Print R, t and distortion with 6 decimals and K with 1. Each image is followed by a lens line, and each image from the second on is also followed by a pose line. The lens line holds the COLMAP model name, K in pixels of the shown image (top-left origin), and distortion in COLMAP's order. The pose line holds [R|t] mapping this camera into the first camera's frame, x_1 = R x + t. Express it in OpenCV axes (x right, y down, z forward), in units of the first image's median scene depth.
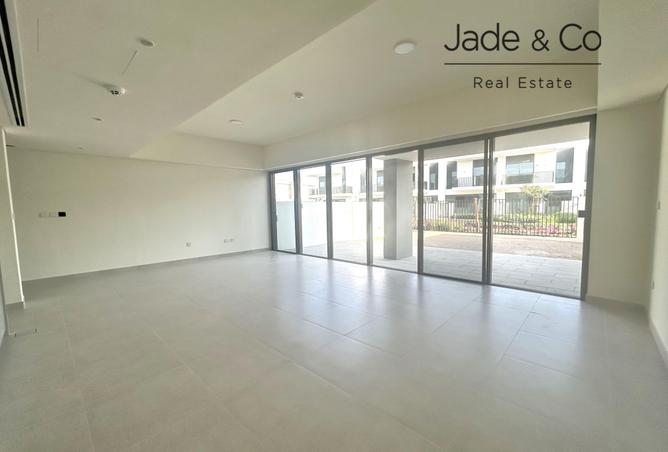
lens RADIAL K [[274.8, 0, 313.5], [0, 274.8, 225.5], [0, 0, 1]] dist [0.000368, -0.000003]
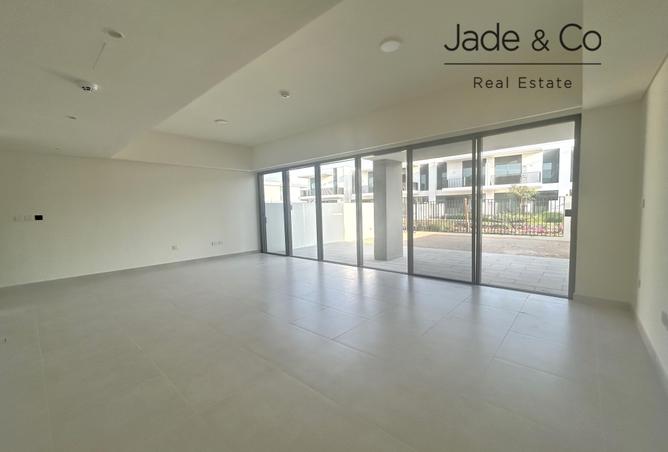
lens RADIAL K [[274.8, 0, 313.5], [0, 274.8, 225.5], [0, 0, 1]] dist [0.000368, -0.000003]
pose [[0.999622, -0.009075, 0.025941, 0.012442], [0.009228, 0.999941, -0.005777, 0.000521], [-0.025887, 0.006014, 0.999647, 0.013838]]
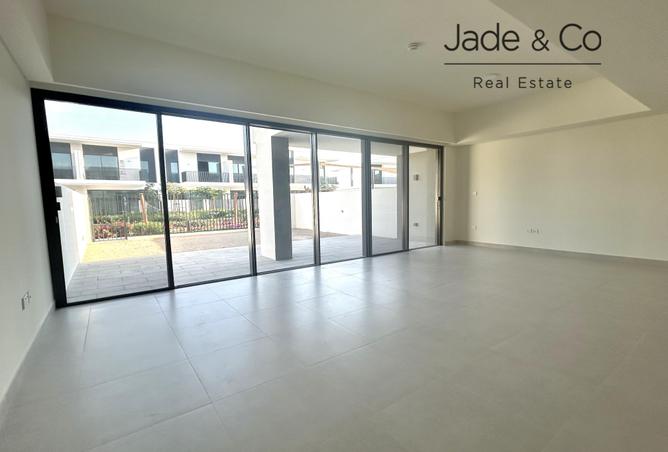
lens RADIAL K [[315.2, 0, 334.0], [0, 315.2, 226.0], [0, 0, 1]] dist [-0.000010, -0.000005]
pose [[0.153599, -0.070127, 0.985642, -0.771184], [0.077753, 0.995243, 0.058694, -0.038771], [-0.985069, 0.067622, 0.158321, 0.750464]]
